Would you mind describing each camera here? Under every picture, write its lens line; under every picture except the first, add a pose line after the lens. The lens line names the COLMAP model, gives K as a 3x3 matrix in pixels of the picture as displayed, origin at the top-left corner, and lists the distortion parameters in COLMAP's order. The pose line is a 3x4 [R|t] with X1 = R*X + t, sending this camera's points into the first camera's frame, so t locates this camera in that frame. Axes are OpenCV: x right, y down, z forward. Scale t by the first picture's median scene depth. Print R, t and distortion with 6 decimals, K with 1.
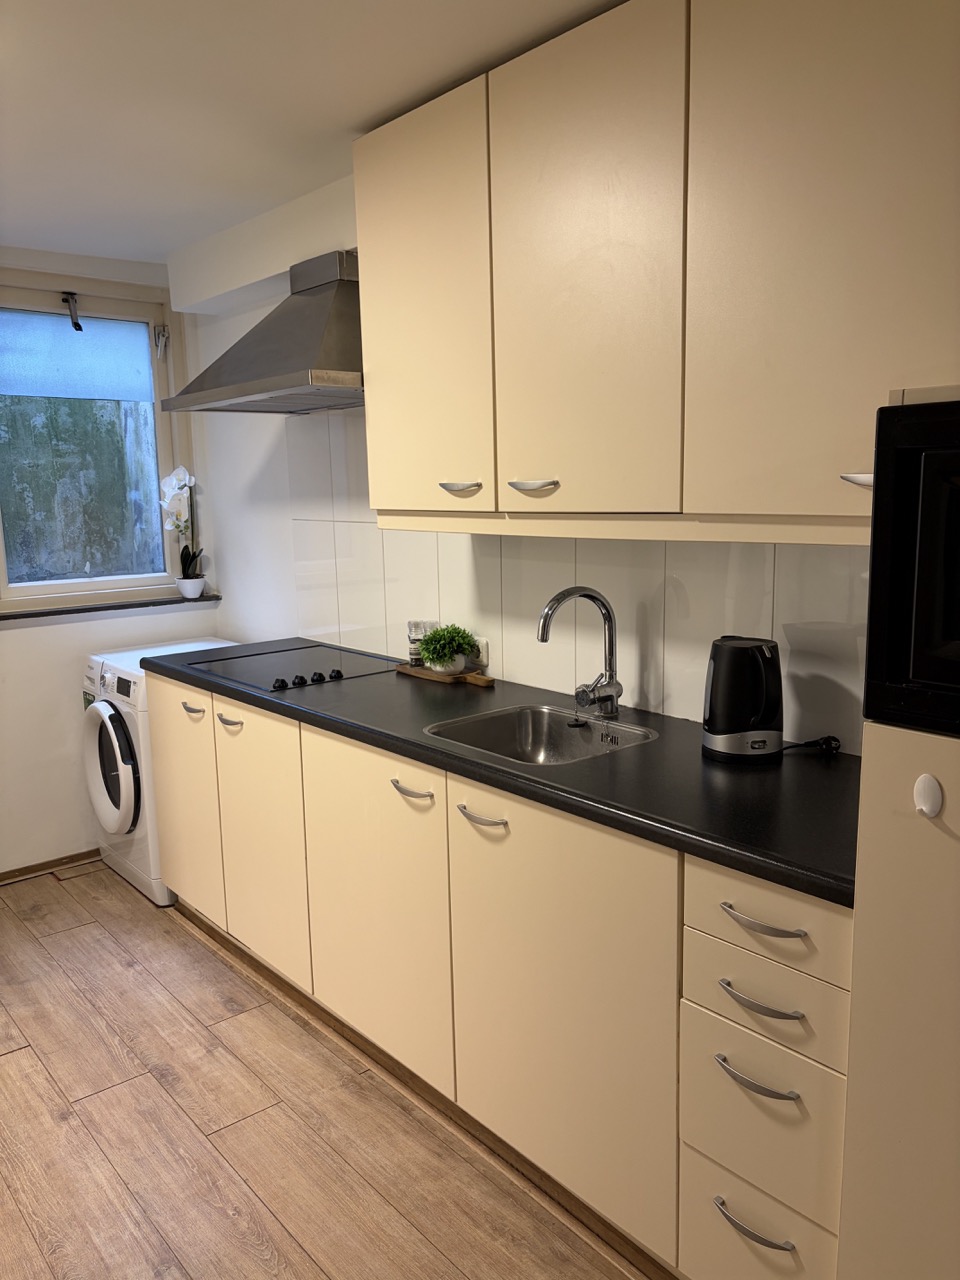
lens RADIAL K [[969.4, 0, 478.5], [0, 969.4, 650.6], [0, 0, 1]] dist [0.026830, -0.004928]
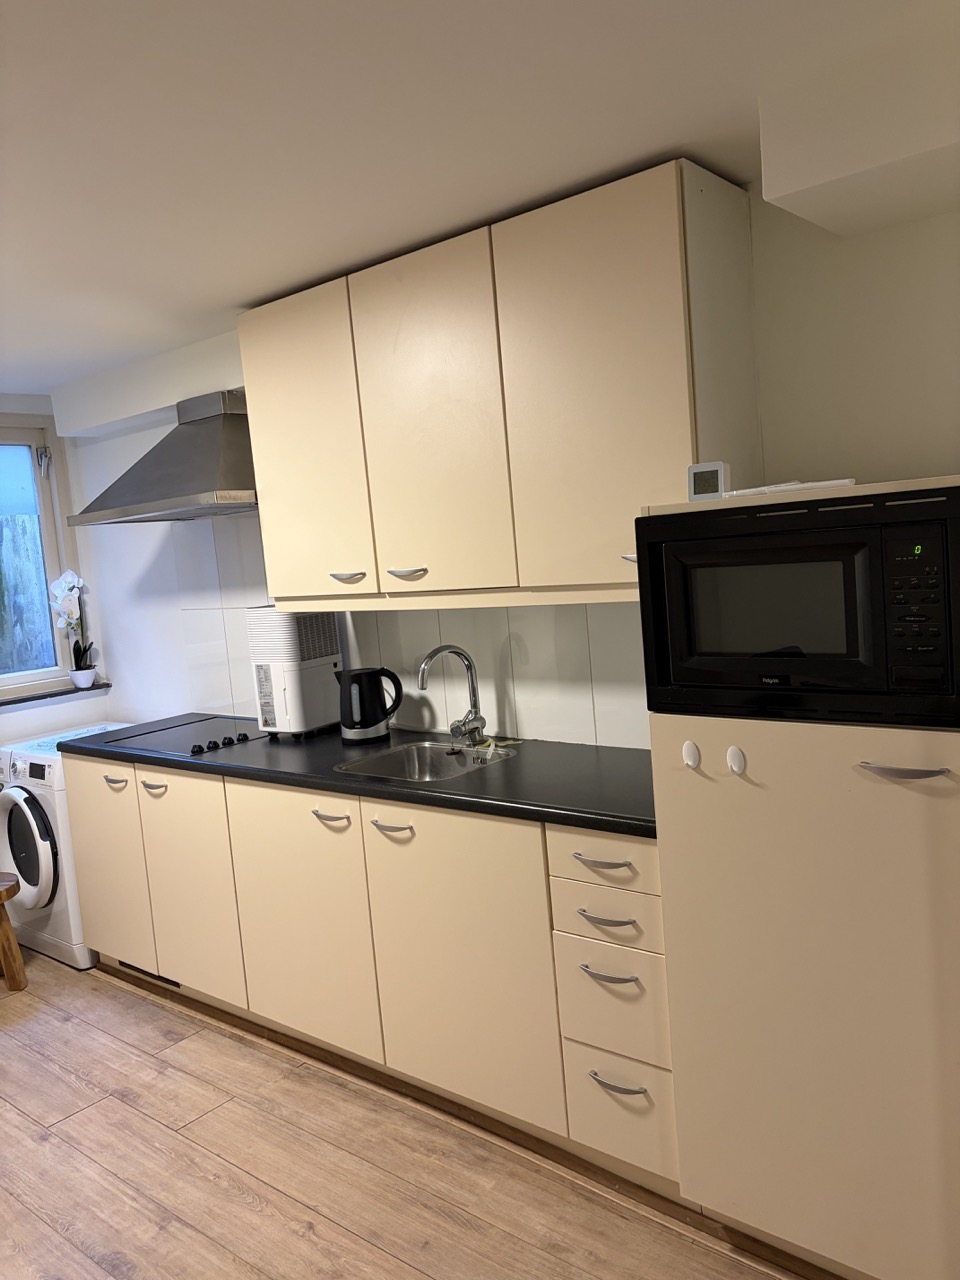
lens RADIAL K [[969.4, 0, 478.5], [0, 969.4, 650.6], [0, 0, 1]] dist [0.026830, -0.004928]
pose [[0.981942, -0.081385, 0.170782, -0.070027], [0.093139, 0.993723, -0.061967, 0.023435], [-0.164667, 0.076755, 0.983358, -0.264053]]
